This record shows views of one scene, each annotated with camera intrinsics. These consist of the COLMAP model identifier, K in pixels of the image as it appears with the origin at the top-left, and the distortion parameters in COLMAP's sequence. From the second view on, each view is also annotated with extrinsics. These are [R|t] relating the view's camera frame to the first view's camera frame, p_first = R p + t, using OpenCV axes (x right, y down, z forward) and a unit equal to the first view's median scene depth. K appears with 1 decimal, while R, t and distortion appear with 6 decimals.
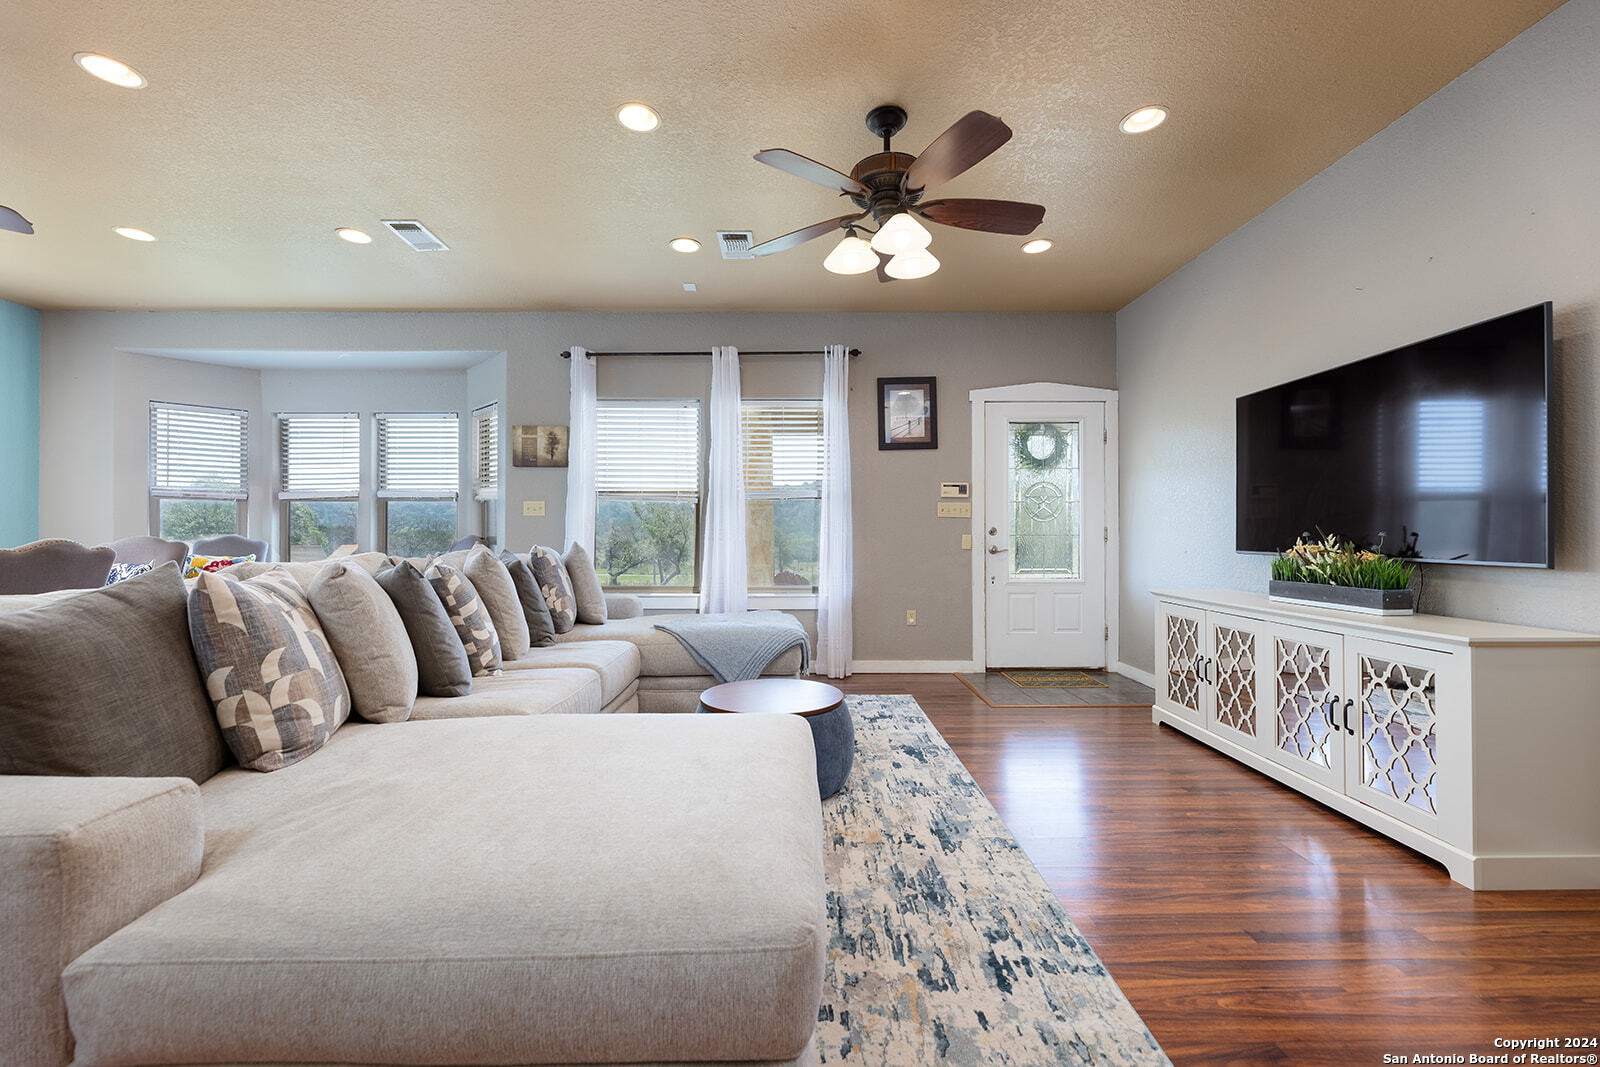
lens RADIAL K [[649.2, 0, 800.0], [0, 649.2, 533.5], [0, 0, 1]] dist [-0.000223, -0.000059]
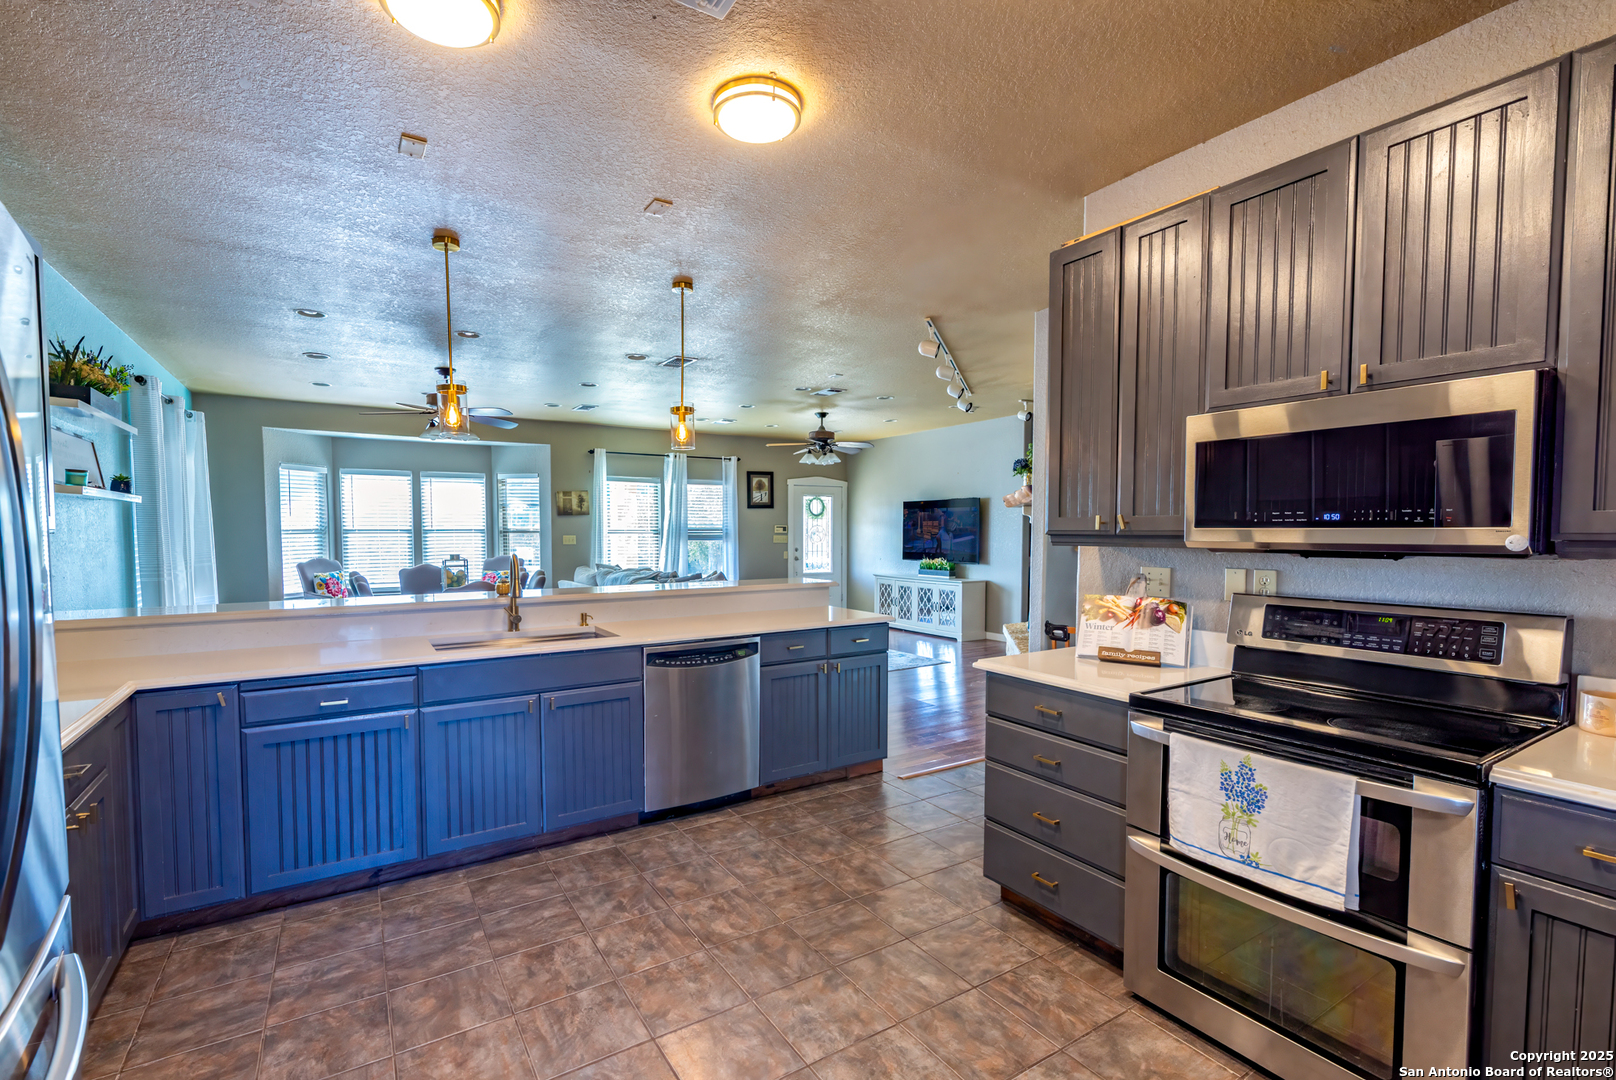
lens RADIAL K [[655.7, 0, 808.0], [0, 655.7, 540.0], [0, 0, 1]] dist [-0.000223, -0.000059]
pose [[0.854701, -0.004516, 0.519101, -0.771002], [-0.002151, 0.999923, 0.012241, -0.059775], [-0.519116, -0.011579, 0.854625, -0.806814]]
